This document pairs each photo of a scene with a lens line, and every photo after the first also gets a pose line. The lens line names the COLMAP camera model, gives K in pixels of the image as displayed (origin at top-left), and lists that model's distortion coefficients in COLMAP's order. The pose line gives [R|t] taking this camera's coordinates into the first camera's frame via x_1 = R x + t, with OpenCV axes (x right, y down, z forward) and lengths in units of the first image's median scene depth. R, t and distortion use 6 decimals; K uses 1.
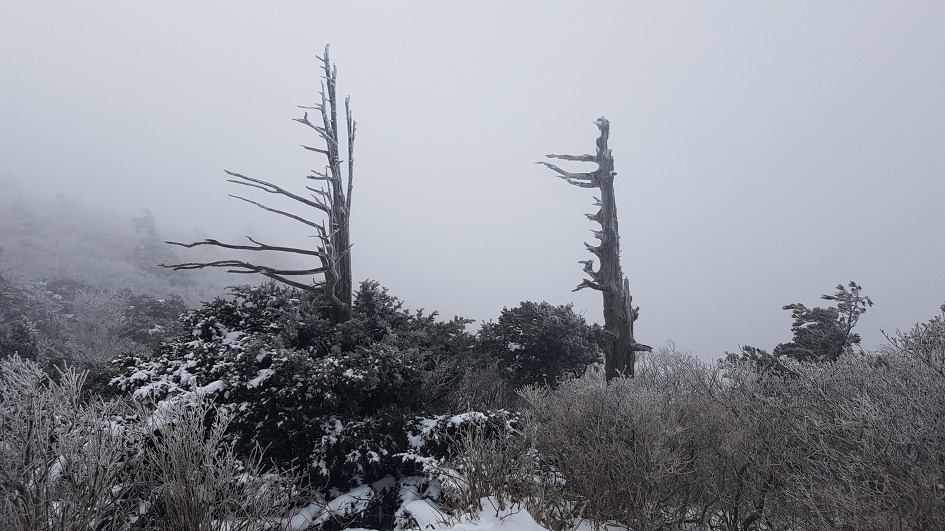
lens RADIAL K [[745.3, 0, 472.5], [0, 745.3, 265.5], [0, 0, 1]] dist [0.262643, -0.483370]
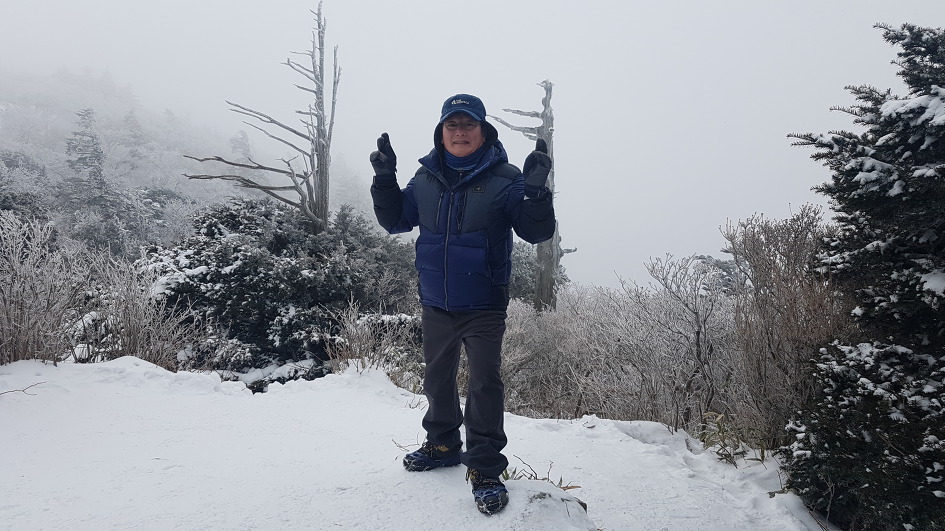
lens RADIAL K [[745.3, 0, 472.5], [0, 745.3, 265.5], [0, 0, 1]] dist [0.262643, -0.483370]
pose [[0.988433, 0.099175, -0.114735, 0.227331], [-0.090720, 0.992917, 0.076713, 0.008592], [0.121530, -0.065417, 0.990430, -0.189892]]
